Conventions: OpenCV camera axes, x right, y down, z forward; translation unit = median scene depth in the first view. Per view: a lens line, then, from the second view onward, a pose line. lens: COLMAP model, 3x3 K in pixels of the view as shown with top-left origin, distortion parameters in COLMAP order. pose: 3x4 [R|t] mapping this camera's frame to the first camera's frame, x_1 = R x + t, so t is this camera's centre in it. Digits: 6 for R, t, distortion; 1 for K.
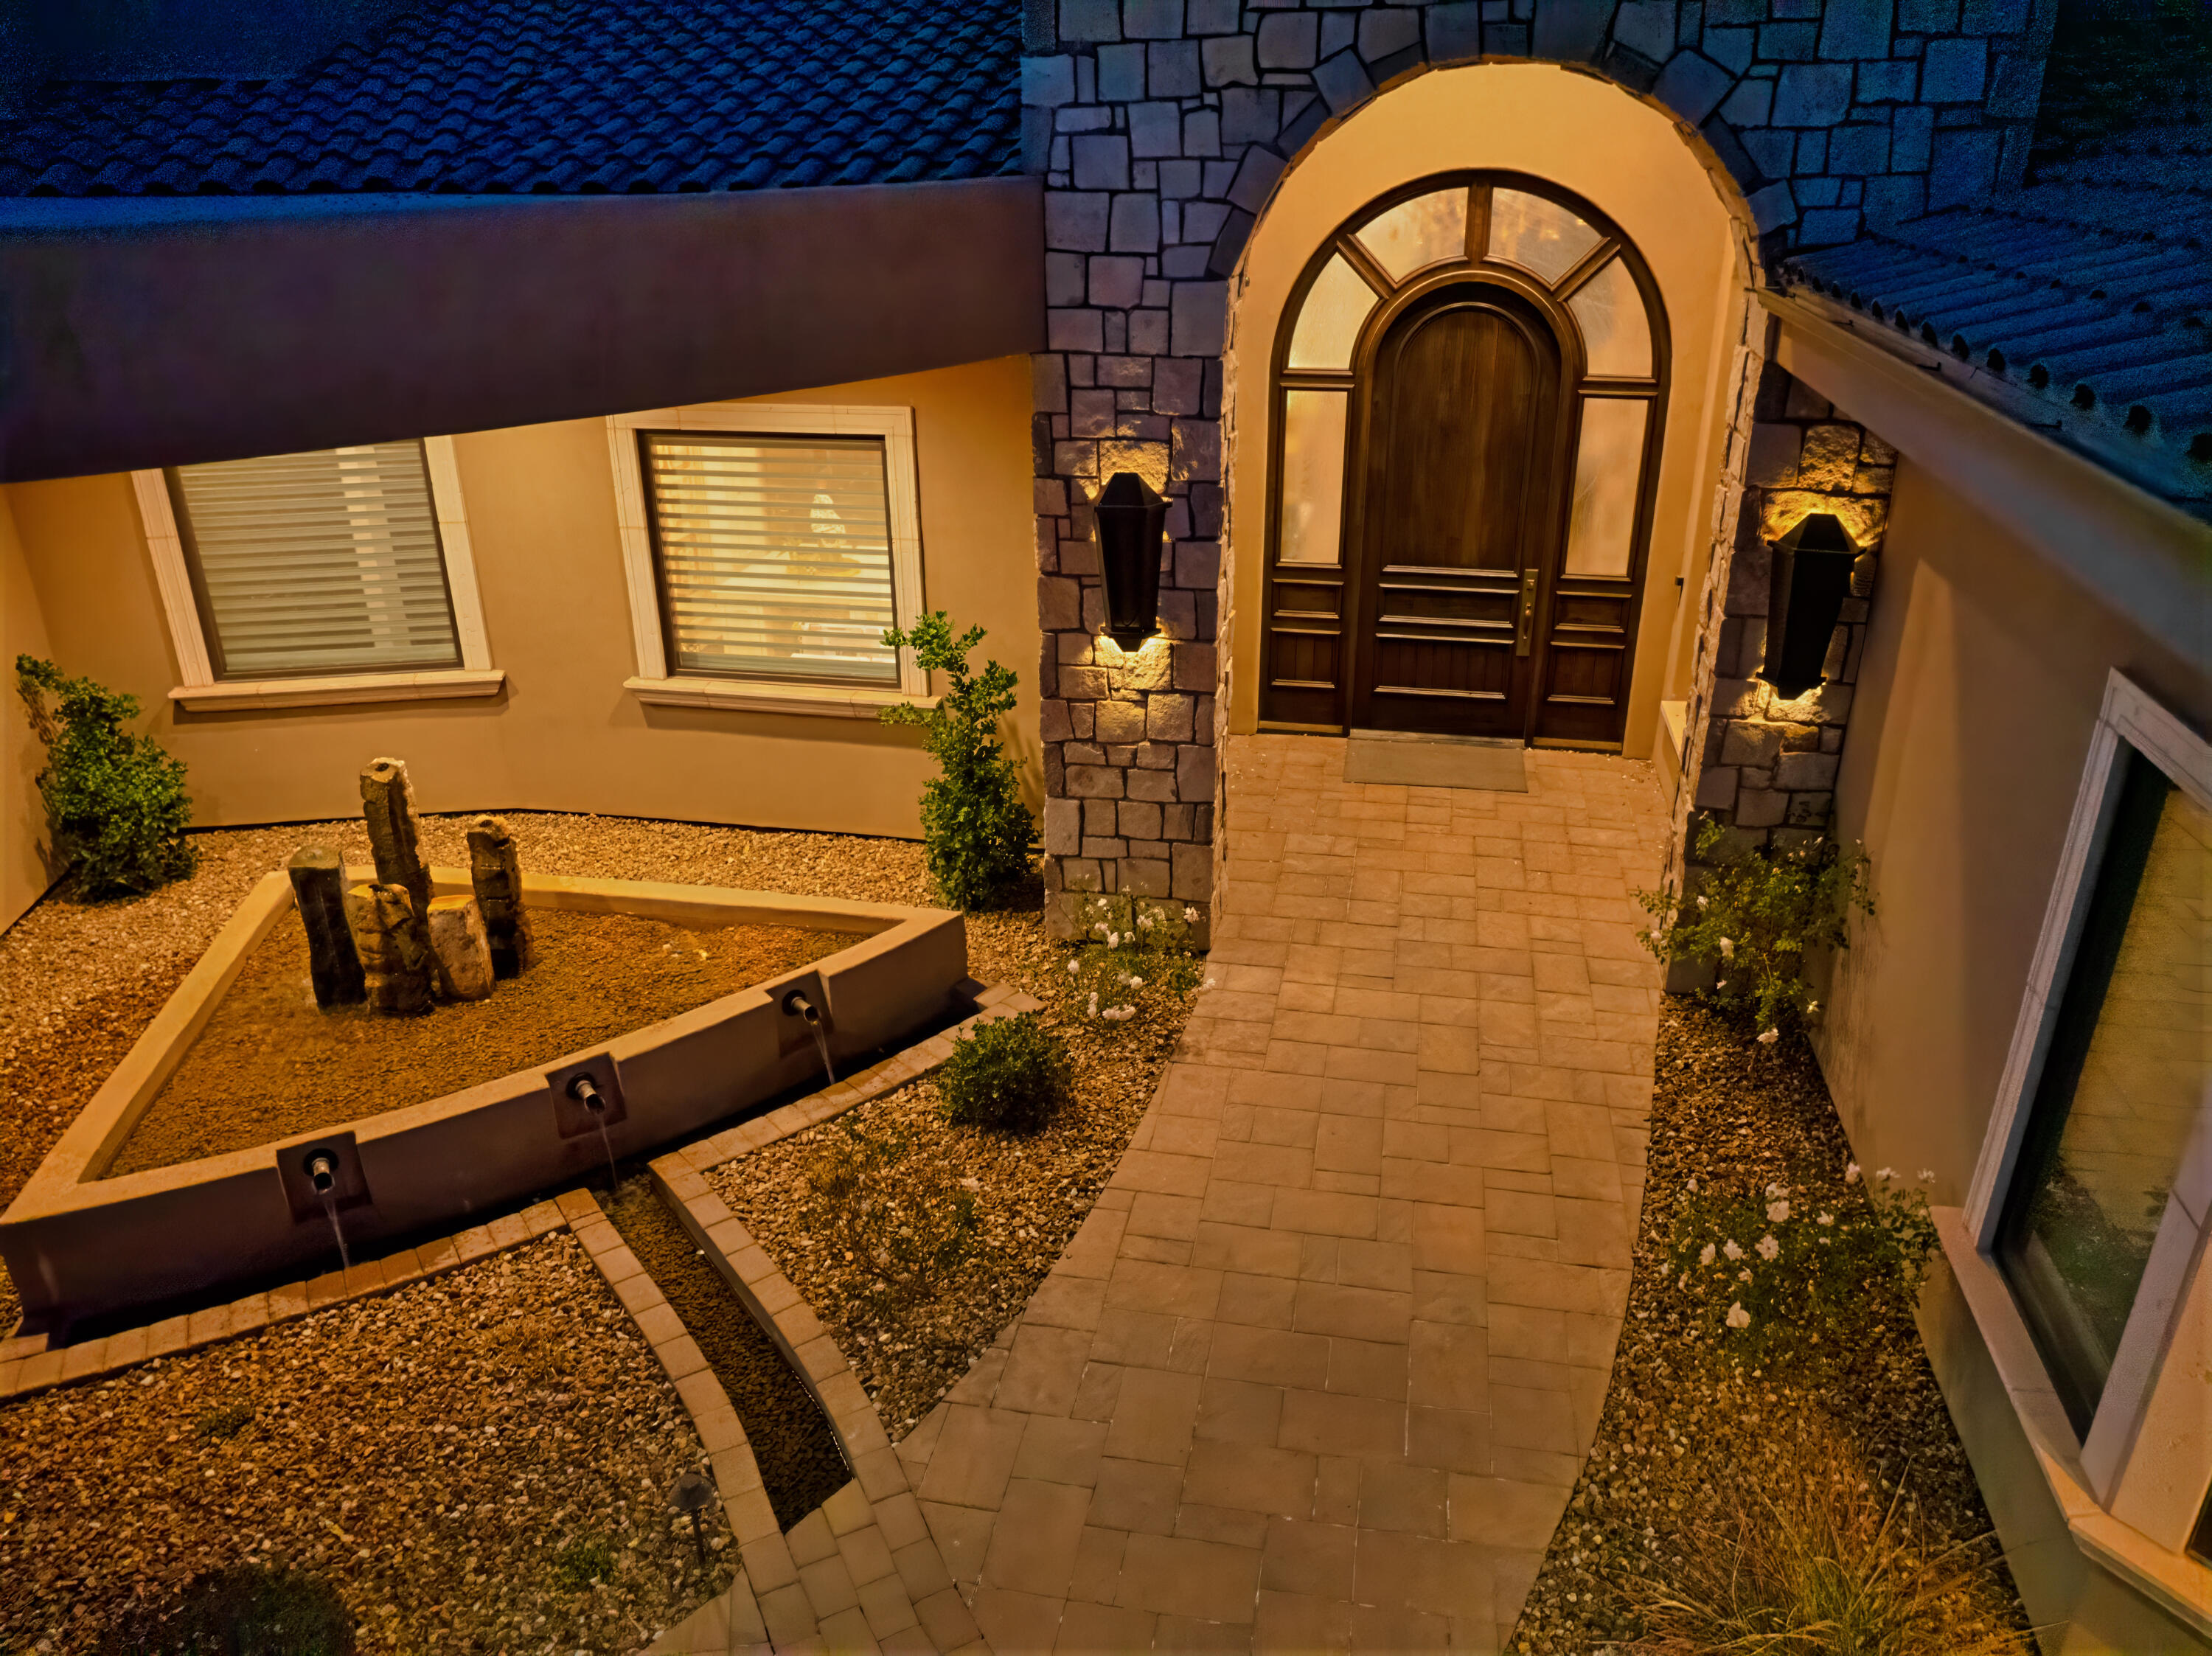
lens RADIAL K [[1560.9, 0, 1113.8], [0, 1560.9, 828.5], [0, 0, 1]] dist [-0.040248, 0.003329]
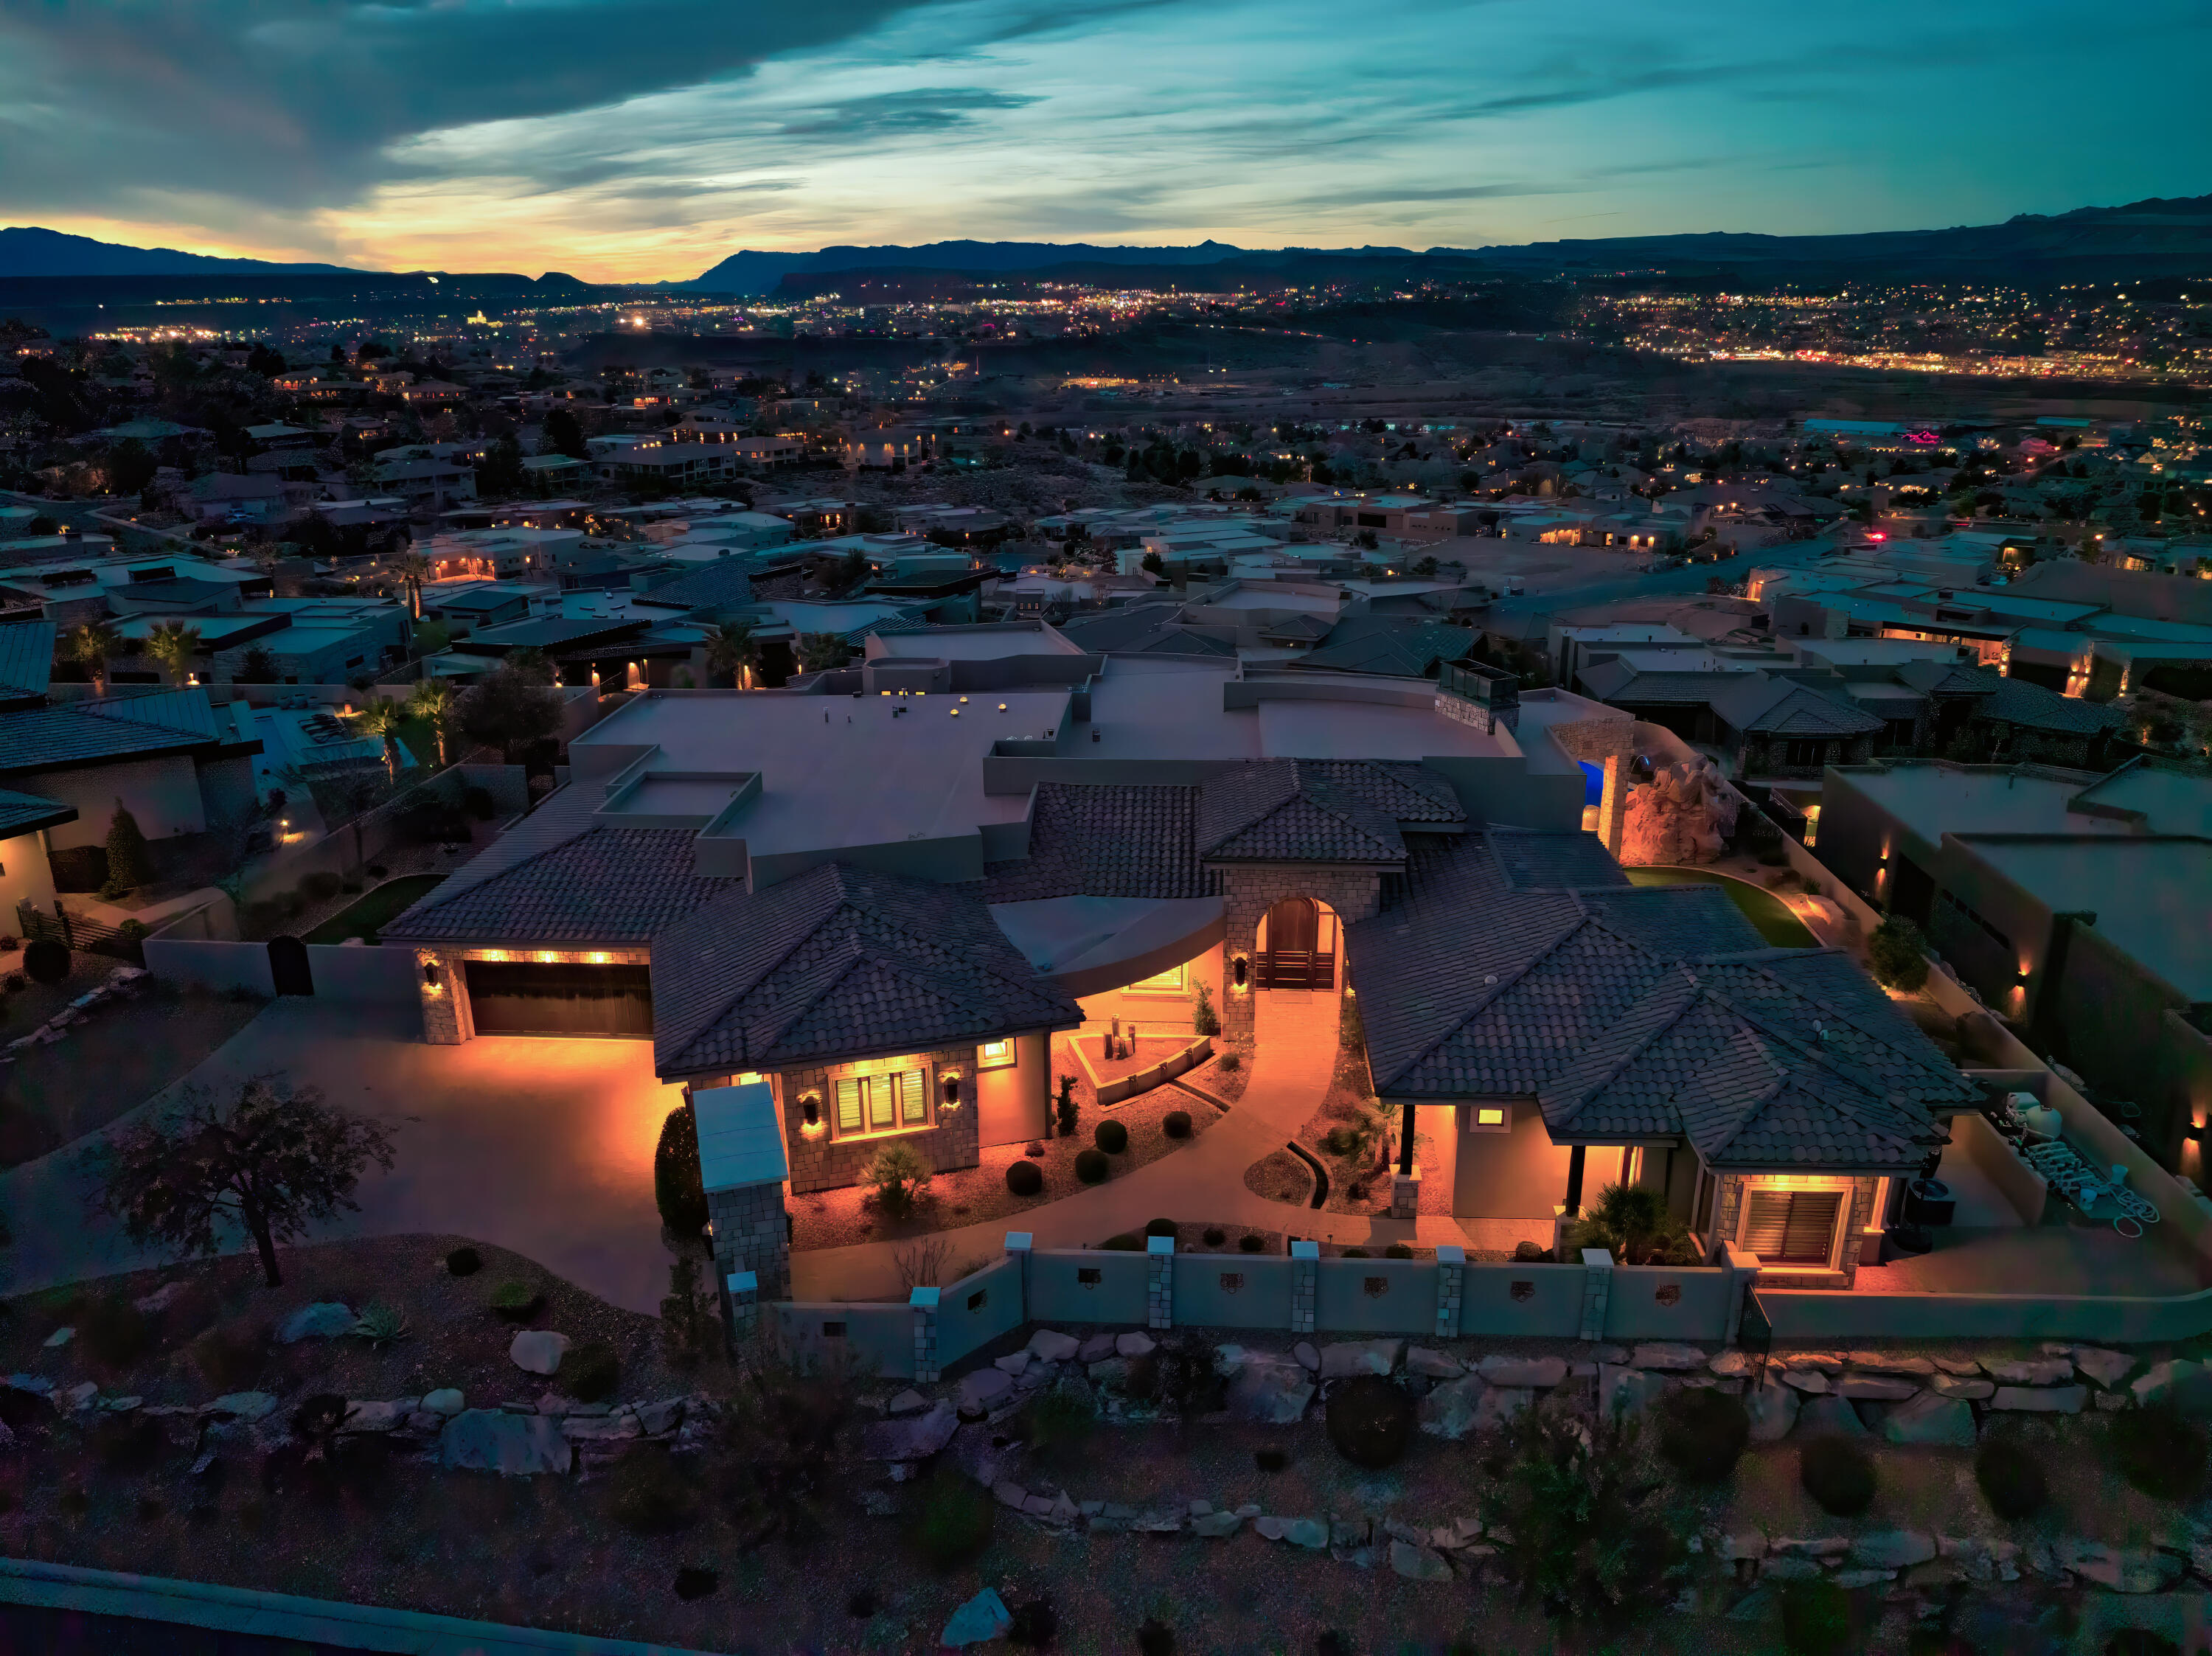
lens RADIAL K [[1560.9, 0, 1113.8], [0, 1560.9, 828.5], [0, 0, 1]] dist [-0.040248, 0.003329]
pose [[0.990908, -0.044244, 0.127059, -1.106357], [0.056522, 0.993899, -0.094709, -0.170687], [-0.122093, 0.101029, 0.987363, -4.447530]]
